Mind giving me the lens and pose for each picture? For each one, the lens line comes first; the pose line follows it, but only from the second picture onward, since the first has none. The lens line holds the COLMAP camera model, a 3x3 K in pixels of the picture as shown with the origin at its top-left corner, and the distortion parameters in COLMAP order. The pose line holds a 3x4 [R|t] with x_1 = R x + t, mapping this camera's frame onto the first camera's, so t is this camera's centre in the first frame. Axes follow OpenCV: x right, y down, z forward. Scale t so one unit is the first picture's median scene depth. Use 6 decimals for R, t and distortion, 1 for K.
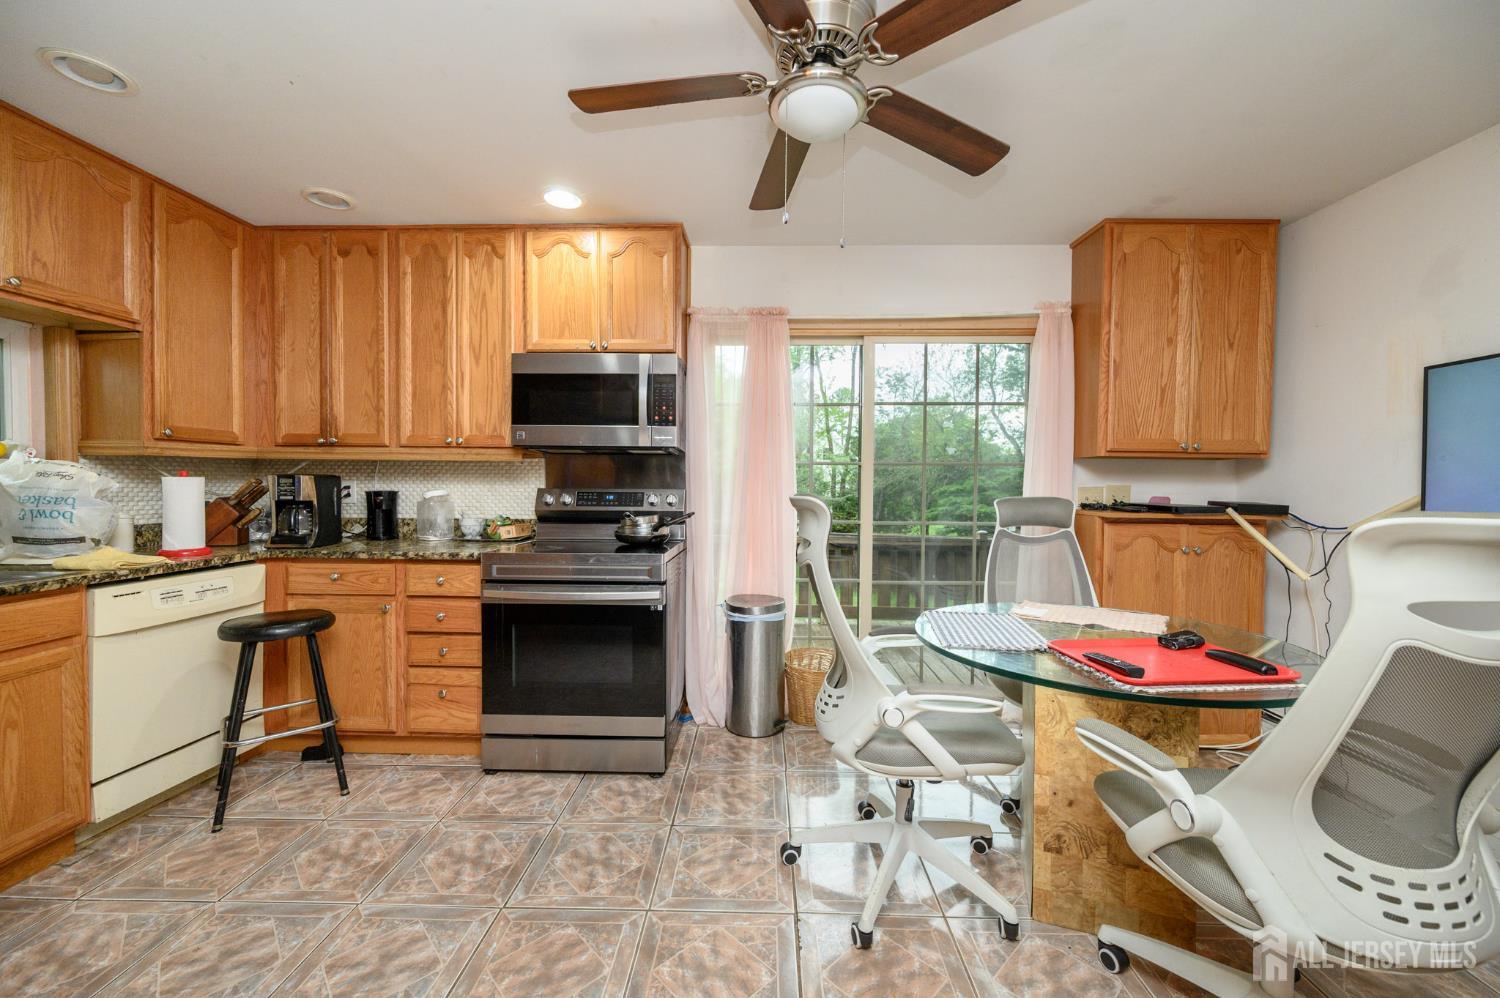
lens RADIAL K [[597.3, 0, 752.9], [0, 597.3, 482.4], [0, 0, 1]] dist [-0.000159, -0.000167]
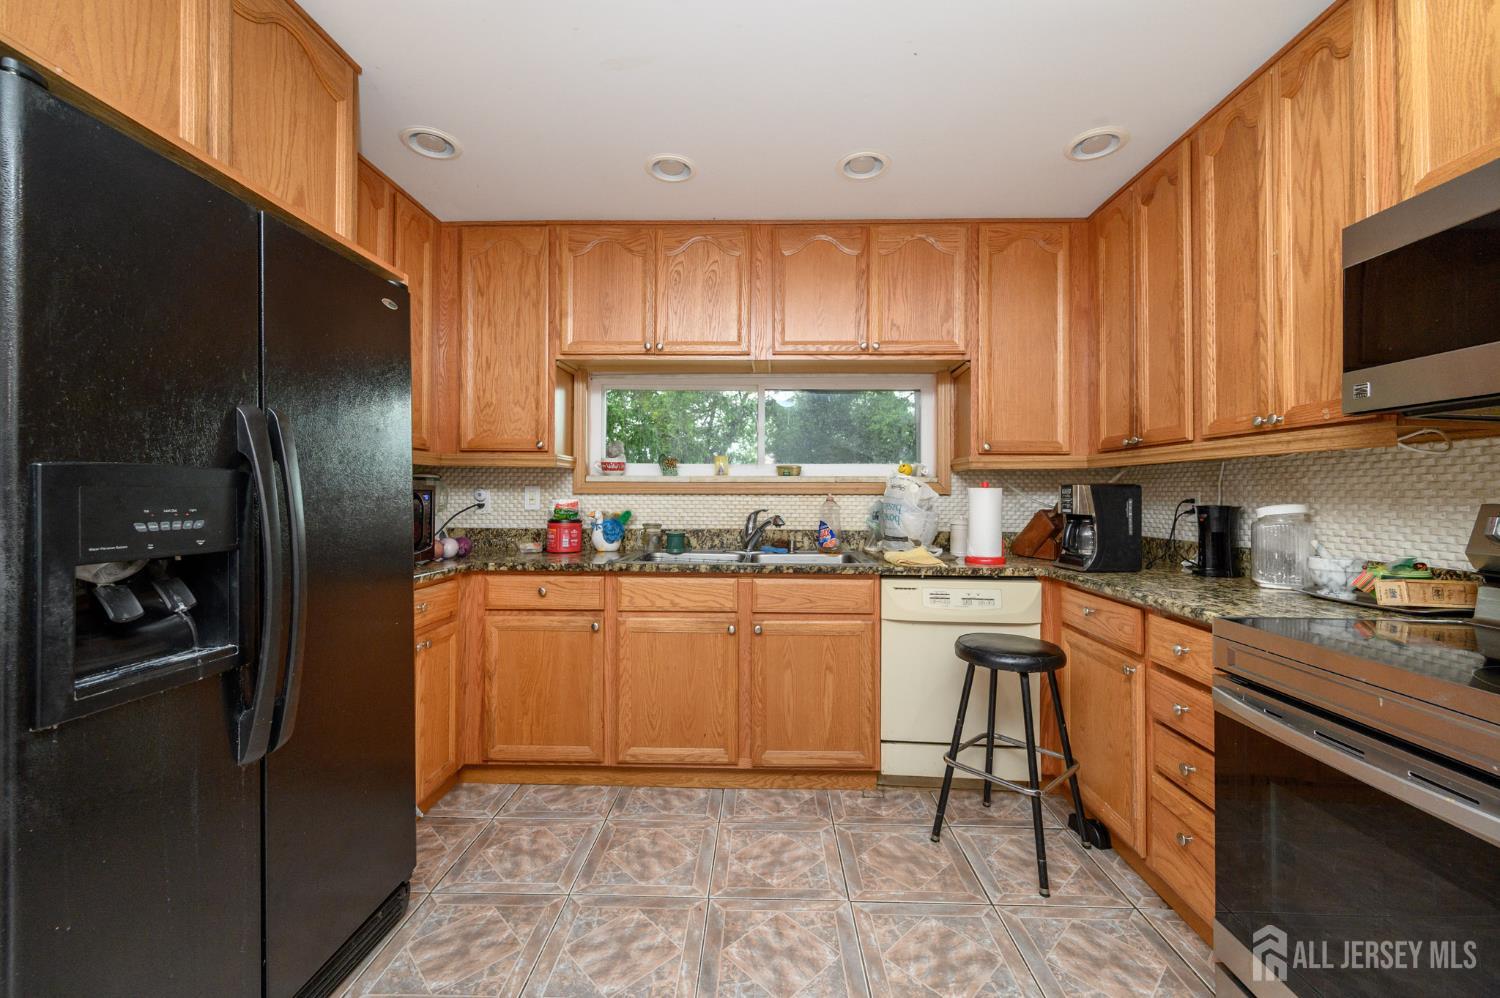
lens RADIAL K [[597.3, 0, 752.9], [0, 597.3, 482.4], [0, 0, 1]] dist [-0.000159, -0.000167]
pose [[0.001679, -0.028358, -0.999596, 0.085941], [-0.008978, 0.999557, -0.028372, 0.012374], [0.999958, 0.009022, 0.001424, 0.513274]]
